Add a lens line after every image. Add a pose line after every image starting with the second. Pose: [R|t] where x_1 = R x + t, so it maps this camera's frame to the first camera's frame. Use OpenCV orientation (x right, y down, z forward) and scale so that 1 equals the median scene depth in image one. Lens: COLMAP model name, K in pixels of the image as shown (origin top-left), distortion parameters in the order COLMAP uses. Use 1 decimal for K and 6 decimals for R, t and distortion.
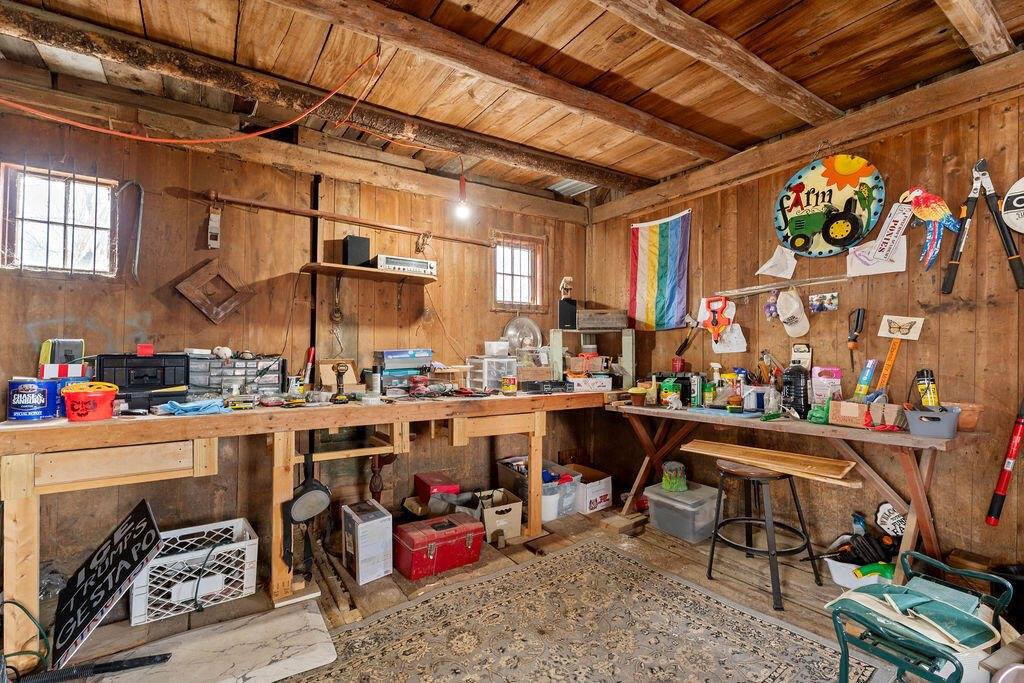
lens RADIAL K [[465.1, 0, 513.5], [0, 465.1, 345.1], [0, 0, 1]] dist [-0.001817, -0.000353]
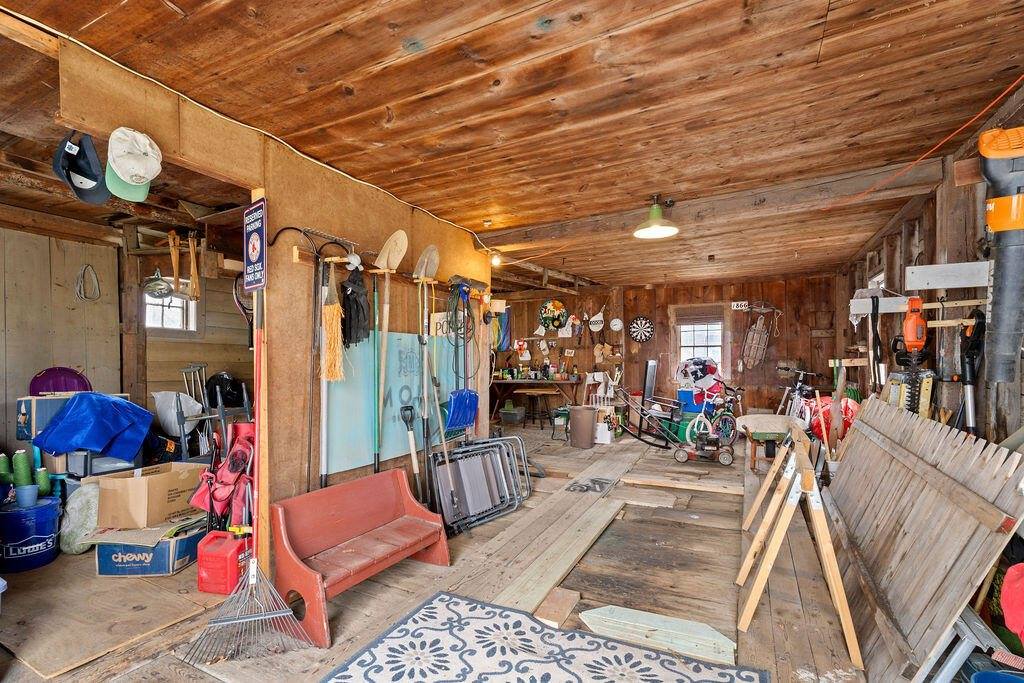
lens RADIAL K [[473.0, 0, 535.1], [0, 473.0, 346.6], [0, 0, 1]] dist [-0.000112, -0.000037]
pose [[0.863455, -0.010300, 0.504321, -1.082898], [0.006460, 0.999935, 0.009364, -0.106529], [-0.504385, -0.004827, 0.863465, -1.756706]]
